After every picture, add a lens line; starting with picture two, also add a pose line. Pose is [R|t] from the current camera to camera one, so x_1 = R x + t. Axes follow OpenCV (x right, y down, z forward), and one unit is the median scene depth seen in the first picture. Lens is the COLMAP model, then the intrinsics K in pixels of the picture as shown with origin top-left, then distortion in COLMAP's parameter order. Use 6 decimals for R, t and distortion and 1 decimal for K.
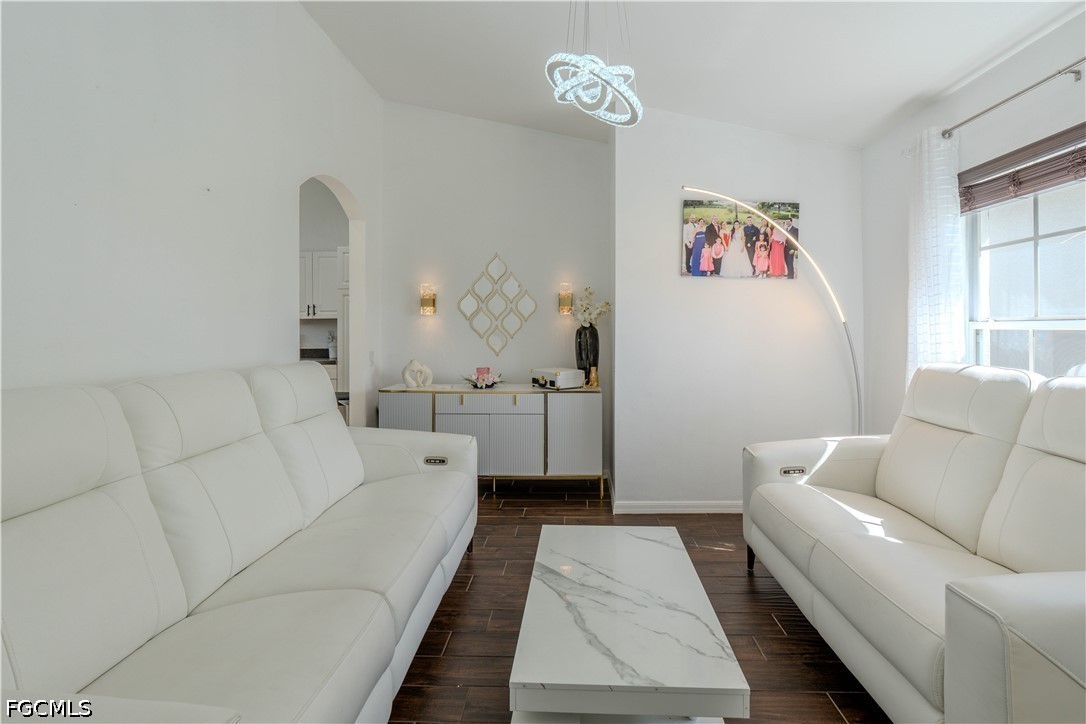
lens RADIAL K [[478.6, 0, 559.9], [0, 478.6, 326.9], [0, 0, 1]] dist [-0.008384, 0.003152]
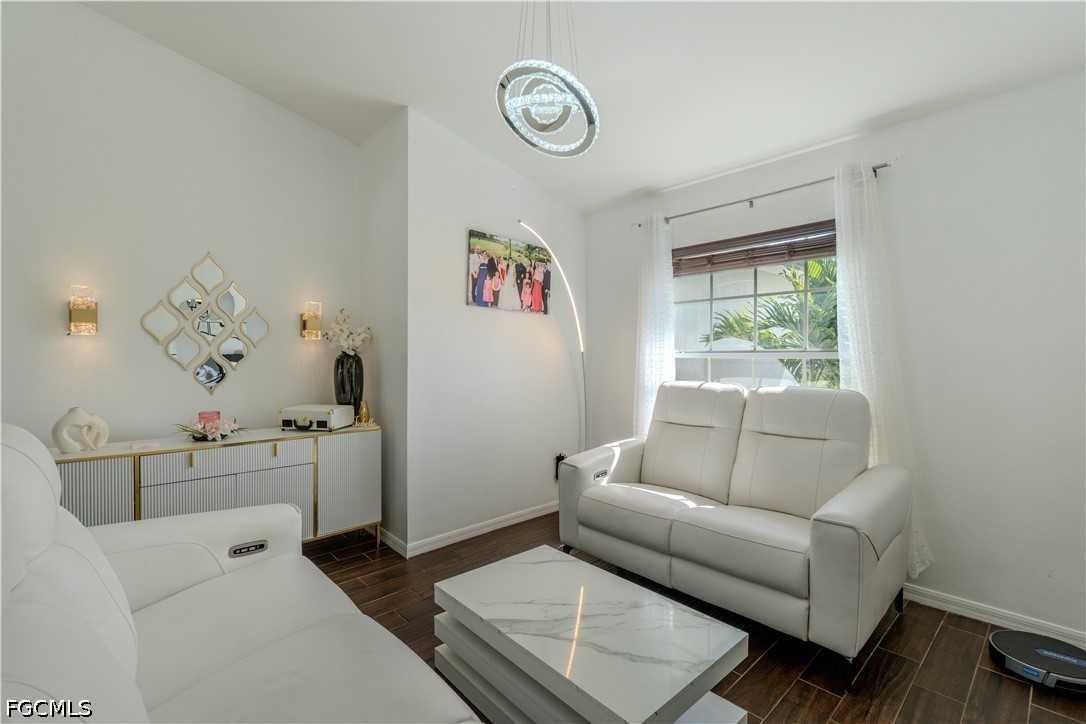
lens RADIAL K [[478.6, 0, 533.2], [0, 478.6, 364.5], [0, 0, 1]] dist [-0.008384, 0.003152]
pose [[0.727137, -0.011196, 0.686401, -0.339858], [-0.004121, 0.999778, 0.020673, -0.002507], [-0.686480, -0.017861, 0.726929, 0.171199]]
